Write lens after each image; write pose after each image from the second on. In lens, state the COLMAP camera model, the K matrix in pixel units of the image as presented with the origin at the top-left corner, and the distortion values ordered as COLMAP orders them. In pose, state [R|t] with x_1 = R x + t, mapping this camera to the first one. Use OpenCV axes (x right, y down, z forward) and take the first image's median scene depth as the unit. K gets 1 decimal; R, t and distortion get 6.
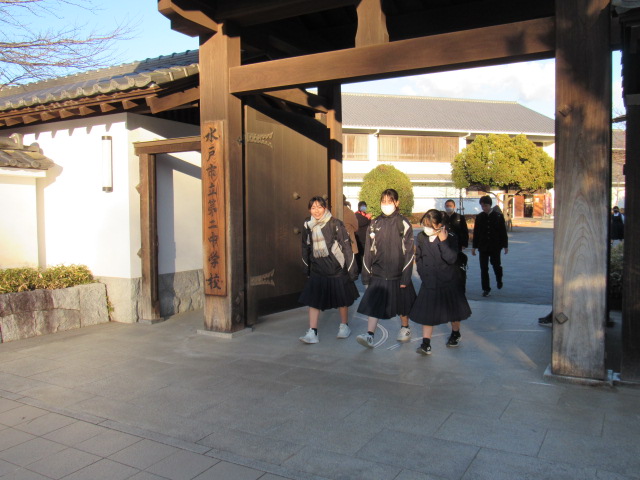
lens RADIAL K [[559.6, 0, 322.8], [0, 559.6, 237.1], [0, 0, 1]] dist [-0.042695, -0.003064]
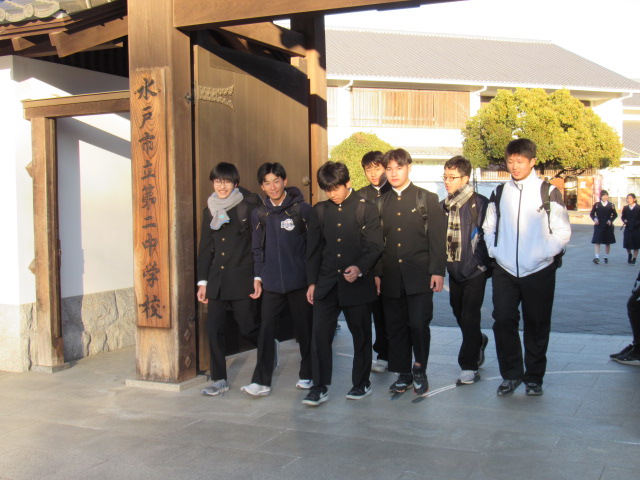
lens RADIAL K [[842.6, 0, 320.0], [0, 842.6, 240.0], [0, 0, 1]] dist [-0.086374, 0.050060]
pose [[0.997559, -0.008115, 0.069361, -0.060381], [0.008224, 0.999965, -0.001287, 0.001654], [-0.069348, 0.001855, 0.997591, -0.020223]]
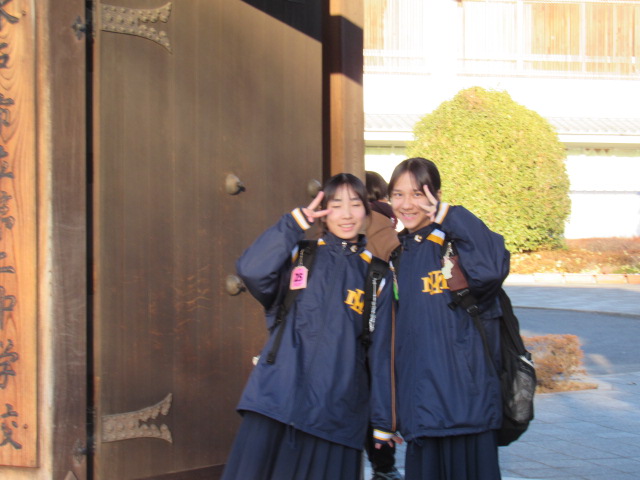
lens RADIAL K [[1795.5, 0, 320.0], [0, 1795.5, 240.0], [0, 0, 1]] dist [0.027514, 0.406739]
pose [[0.999731, 0.004957, 0.022639, -0.021289], [-0.004001, 0.999106, -0.042094, 0.008757], [-0.022827, 0.041992, 0.998857, -0.130550]]
